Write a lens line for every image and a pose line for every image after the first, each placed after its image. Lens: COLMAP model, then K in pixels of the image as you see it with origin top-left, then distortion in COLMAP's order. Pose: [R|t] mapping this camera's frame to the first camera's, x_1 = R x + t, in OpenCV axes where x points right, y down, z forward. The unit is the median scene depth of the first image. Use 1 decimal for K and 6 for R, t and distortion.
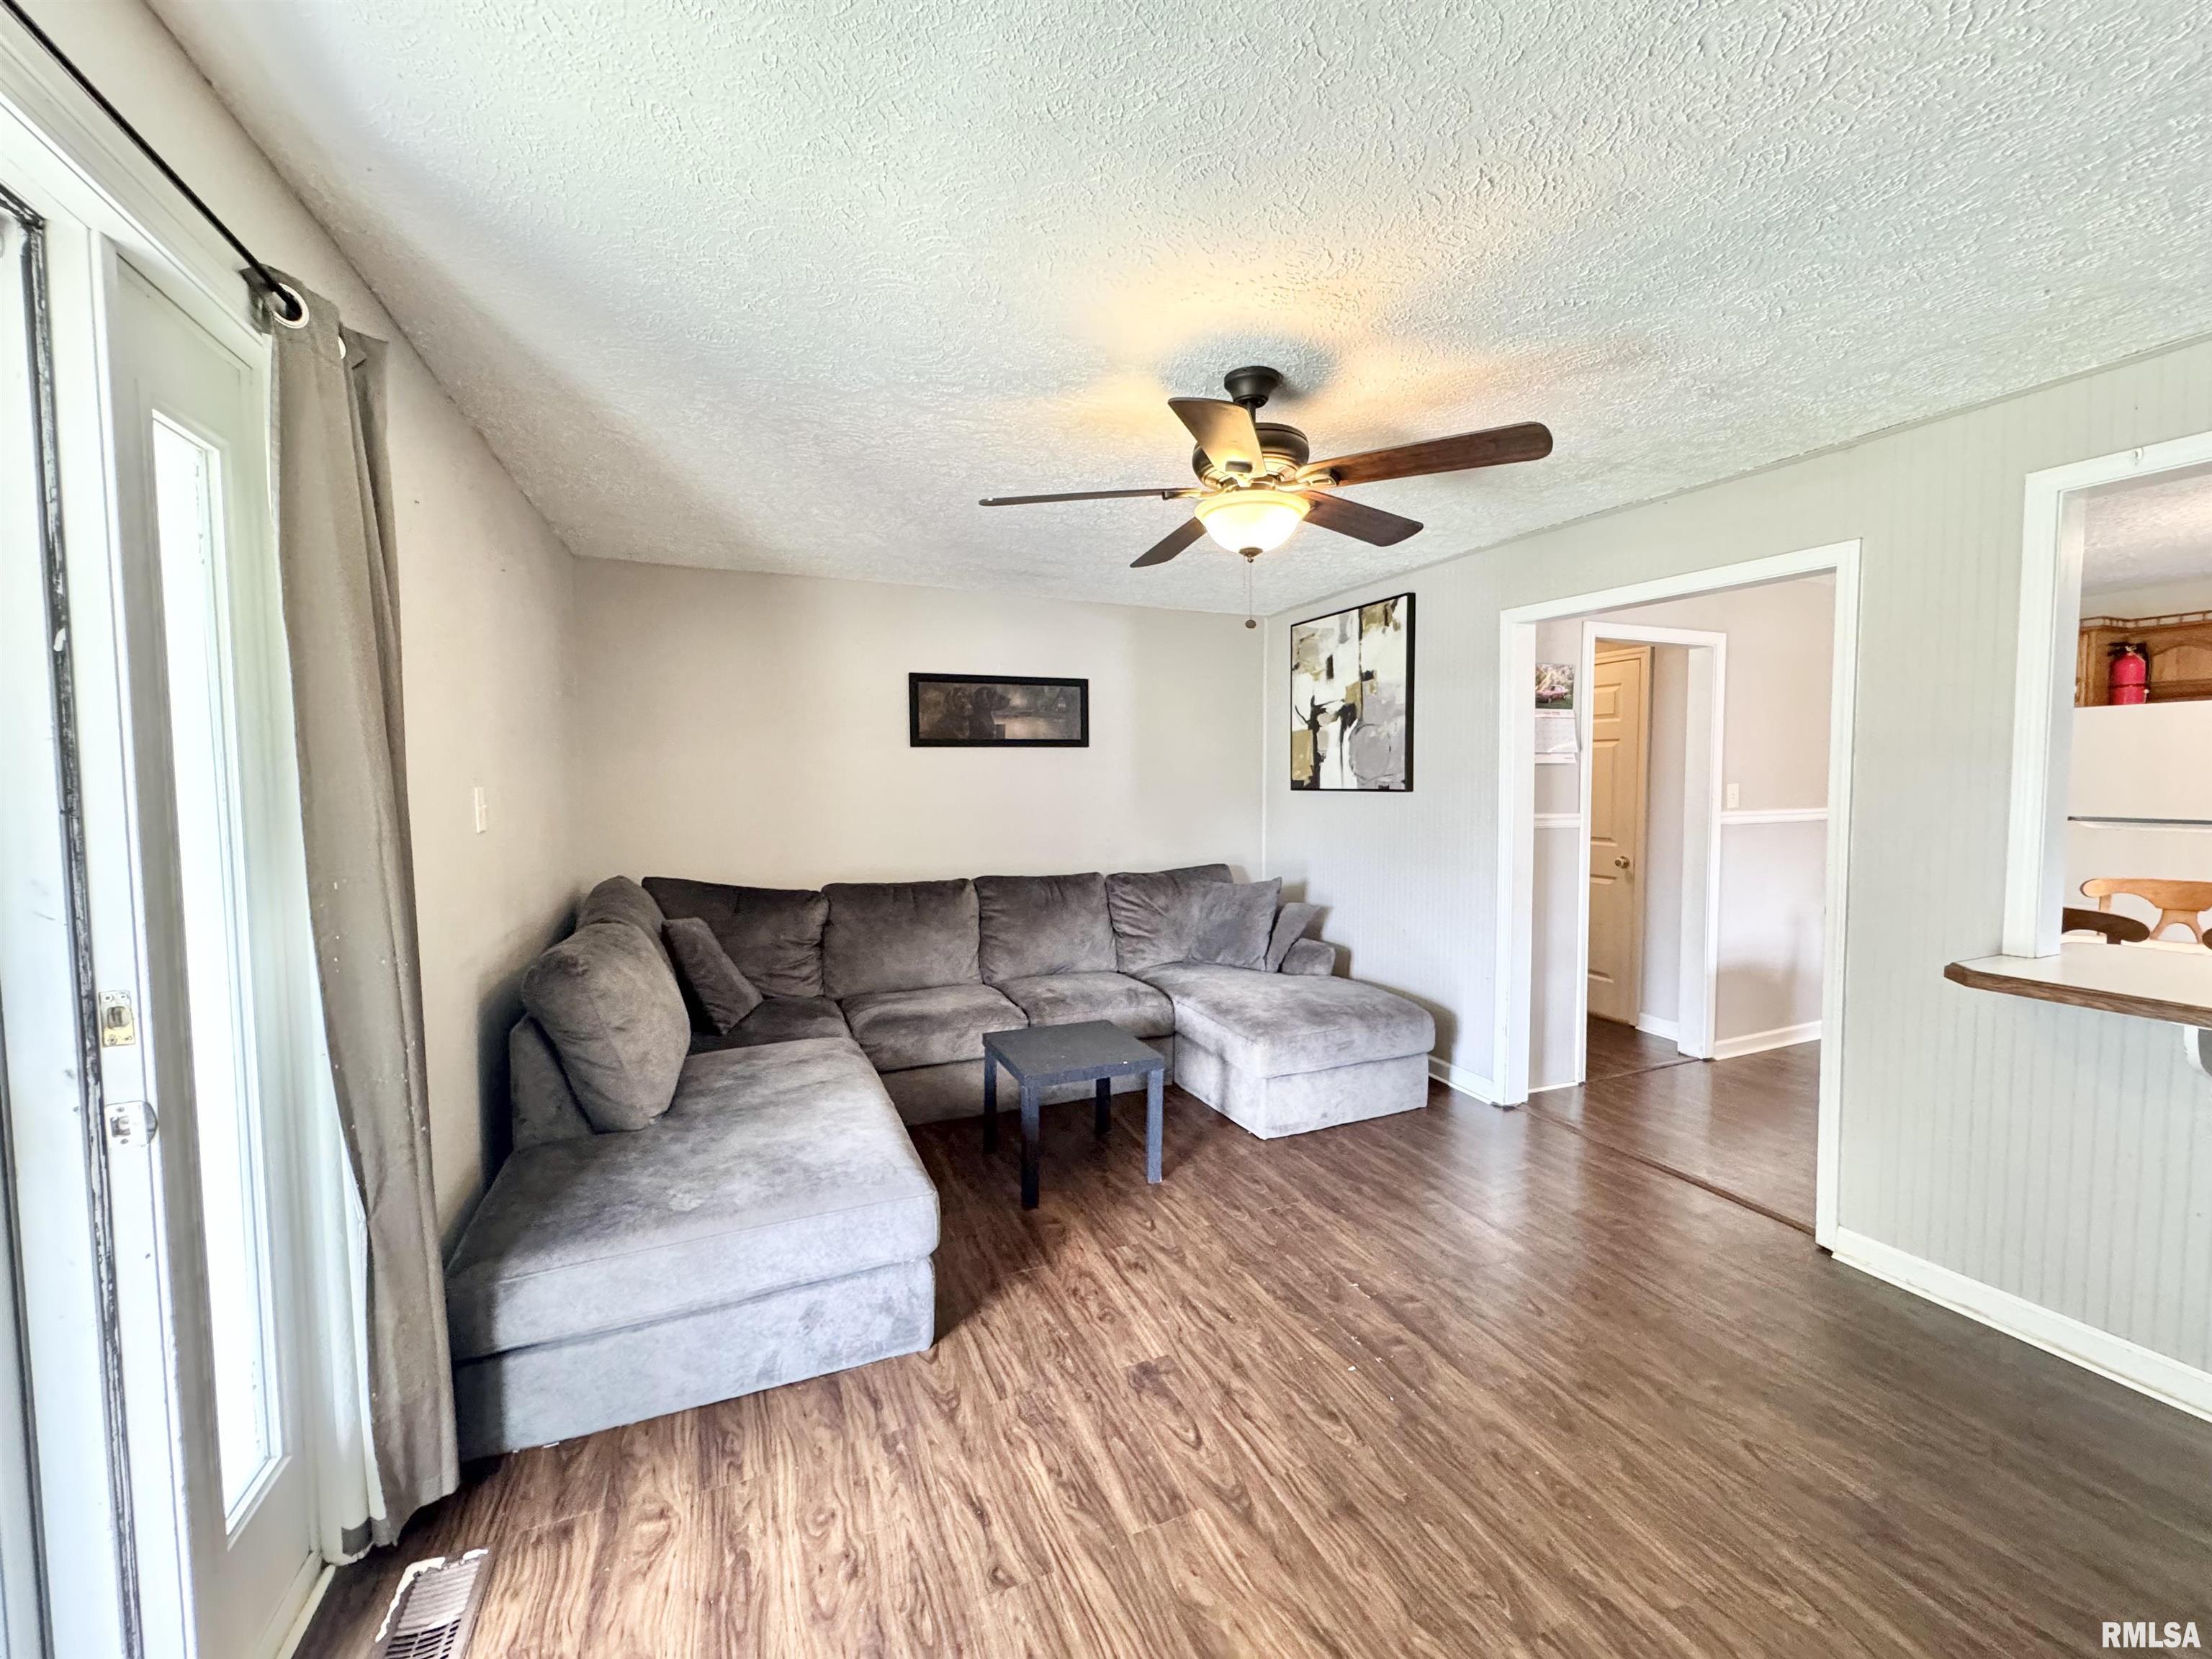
lens RADIAL K [[876.6, 0, 1106.0], [0, 876.6, 829.5], [0, 0, 1]] dist [-0.001601, 0.000105]
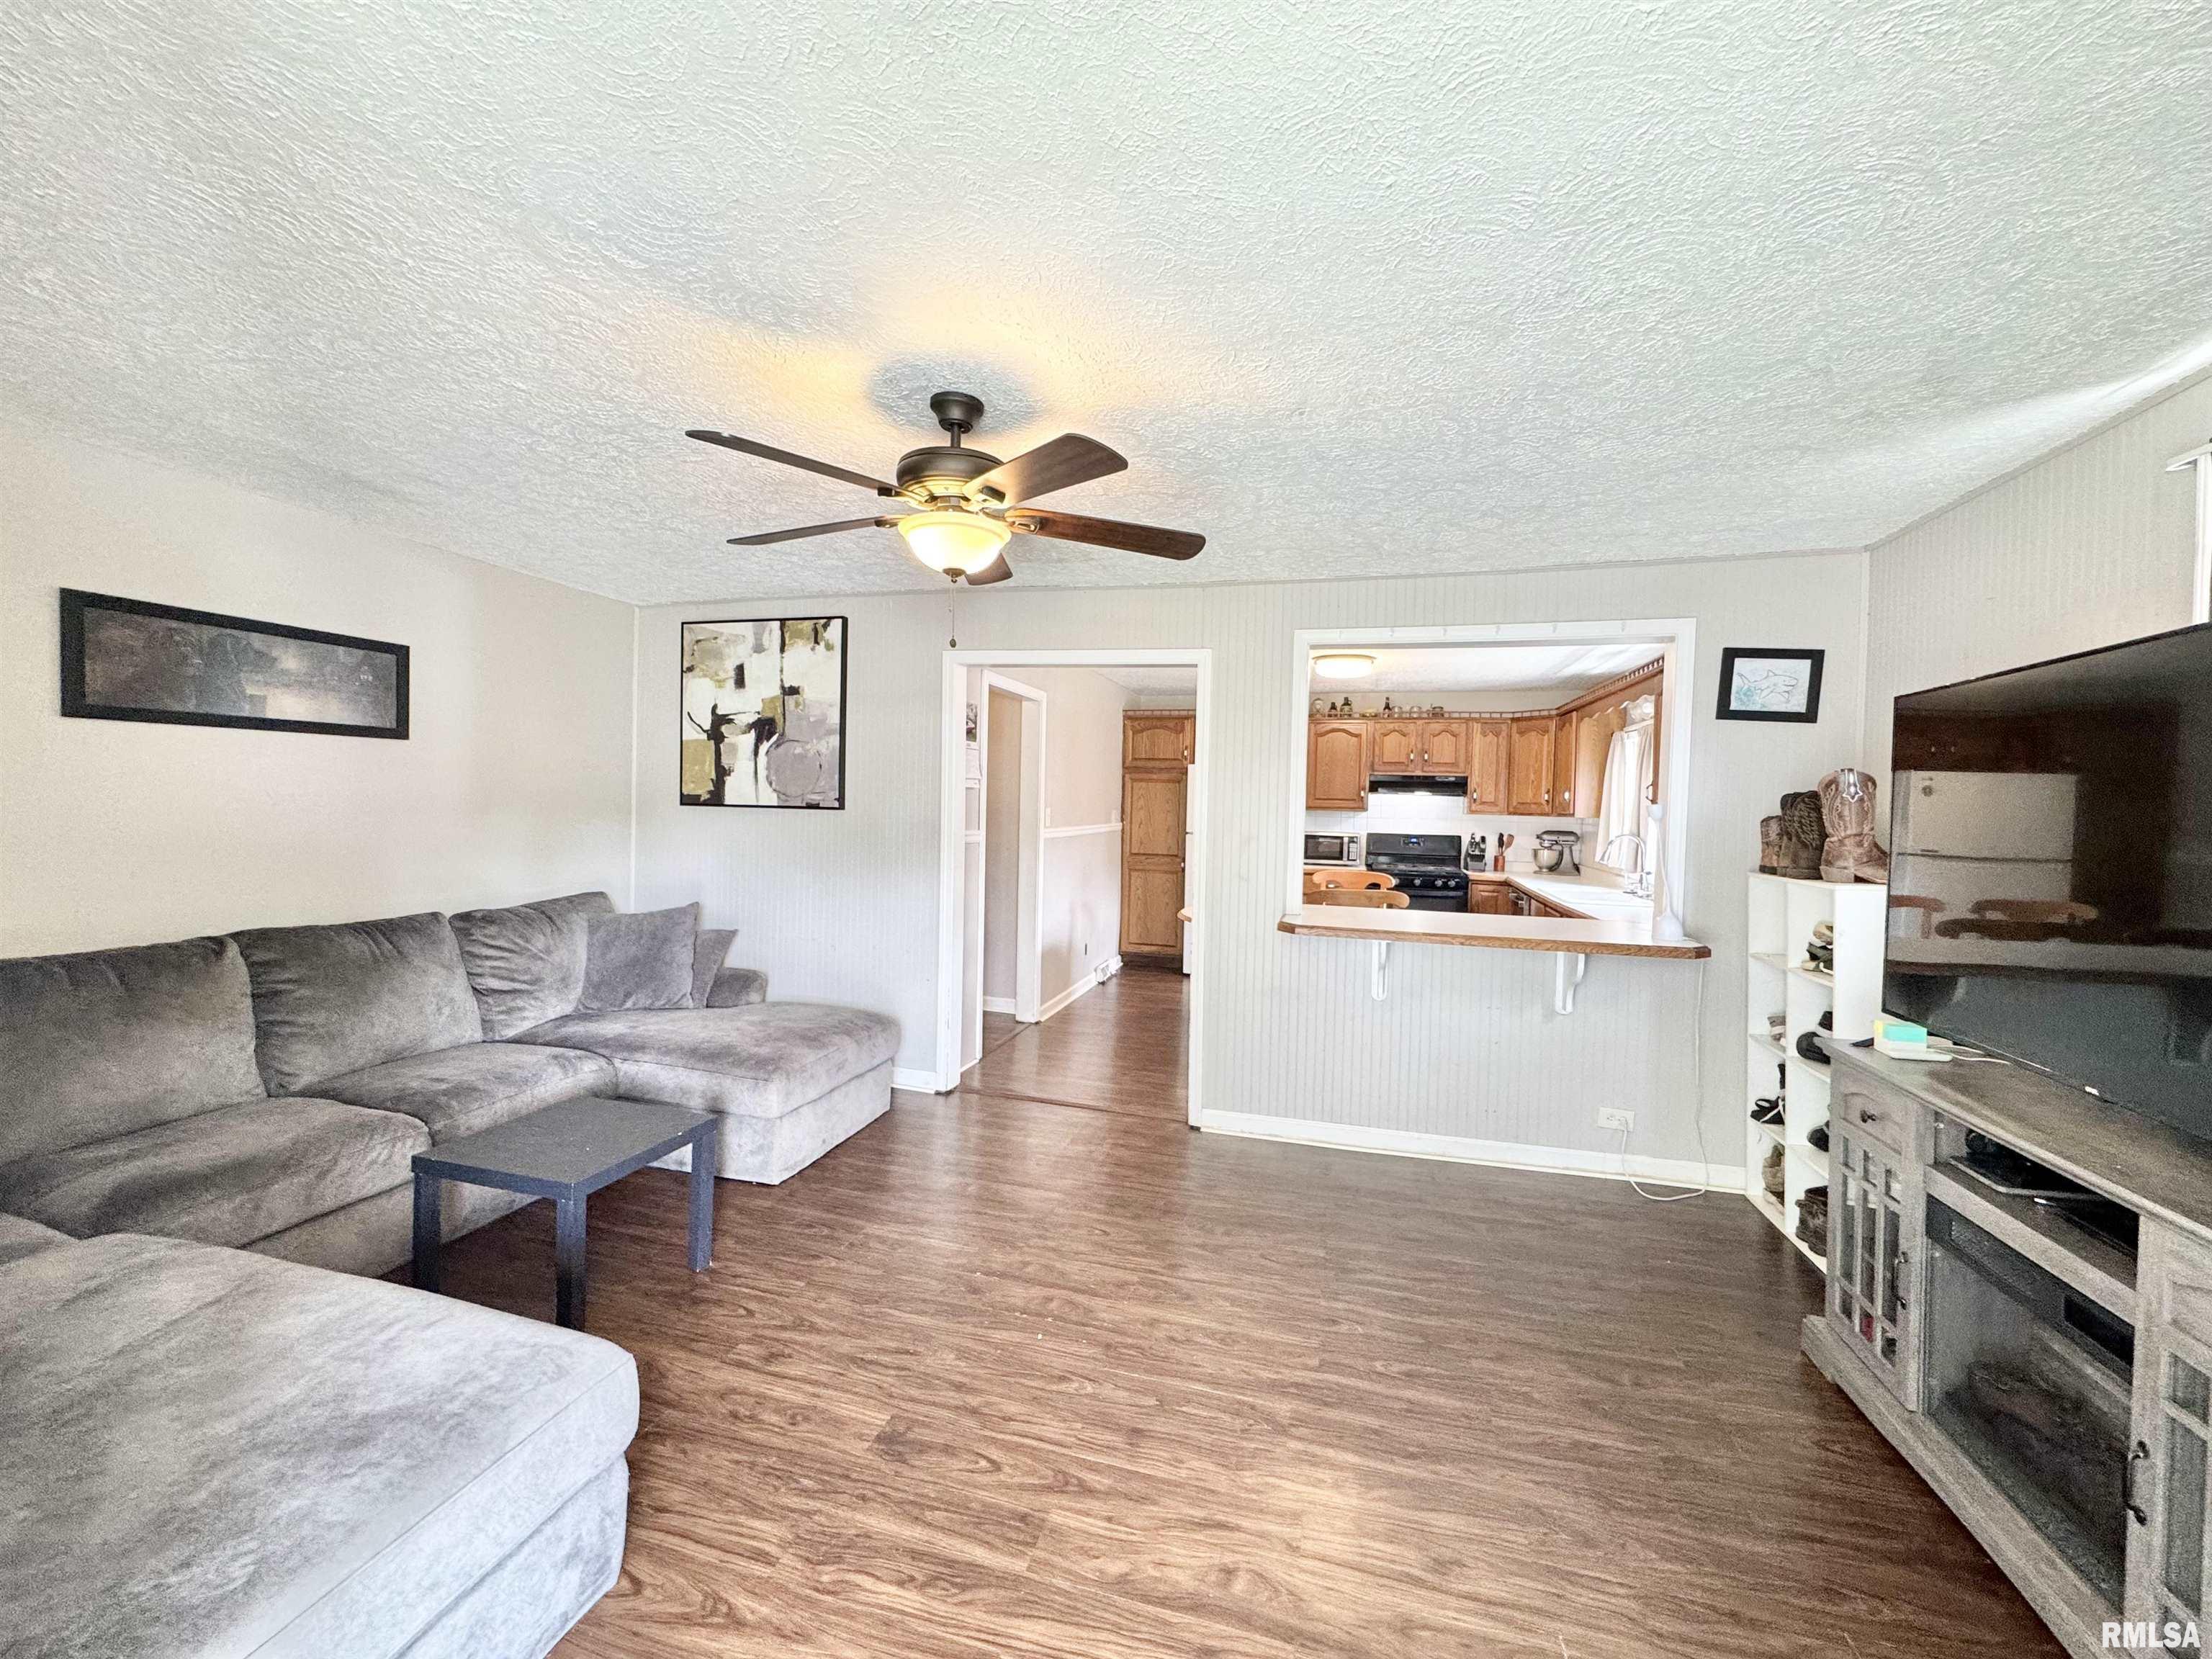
lens RADIAL K [[876.6, 0, 1106.0], [0, 876.6, 829.5], [0, 0, 1]] dist [-0.001601, 0.000105]
pose [[0.625097, -0.001360, 0.780546, -0.282602], [0.017054, 0.999784, -0.011916, -0.002367], [-0.780360, 0.020761, 0.624985, 0.128377]]
